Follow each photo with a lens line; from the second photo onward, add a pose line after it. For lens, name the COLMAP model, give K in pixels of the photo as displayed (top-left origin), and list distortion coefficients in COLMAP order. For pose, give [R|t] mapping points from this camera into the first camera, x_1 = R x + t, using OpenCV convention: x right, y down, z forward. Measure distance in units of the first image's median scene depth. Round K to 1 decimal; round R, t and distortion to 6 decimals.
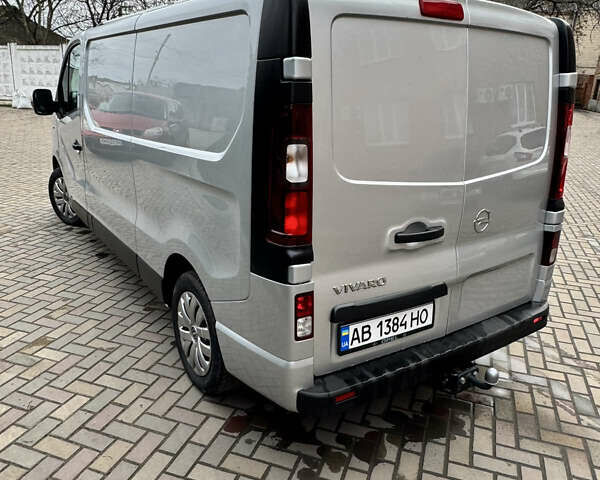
lens RADIAL K [[508.9, 0, 299.3], [0, 508.9, 241.5], [0, 0, 1]] dist [0.010469, 0.002109]
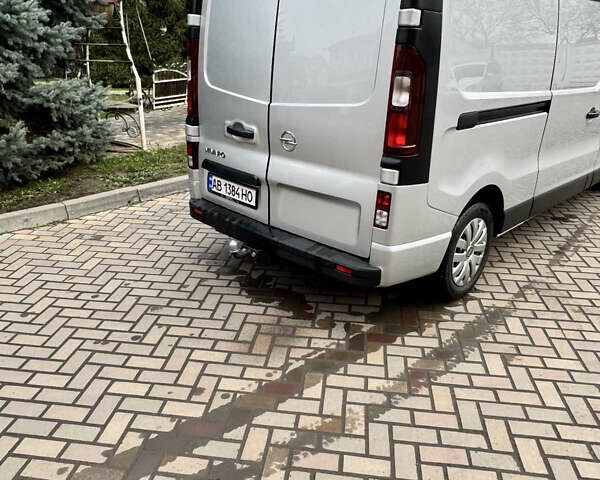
lens RADIAL K [[508.9, 0, 296.2], [0, 508.9, 235.6], [0, 0, 1]] dist [0.010469, 0.002109]
pose [[0.203910, 0.345094, -0.916150, 1.606798], [-0.301378, 0.912493, 0.276638, -0.183242], [0.931446, 0.219698, 0.290070, 0.746716]]
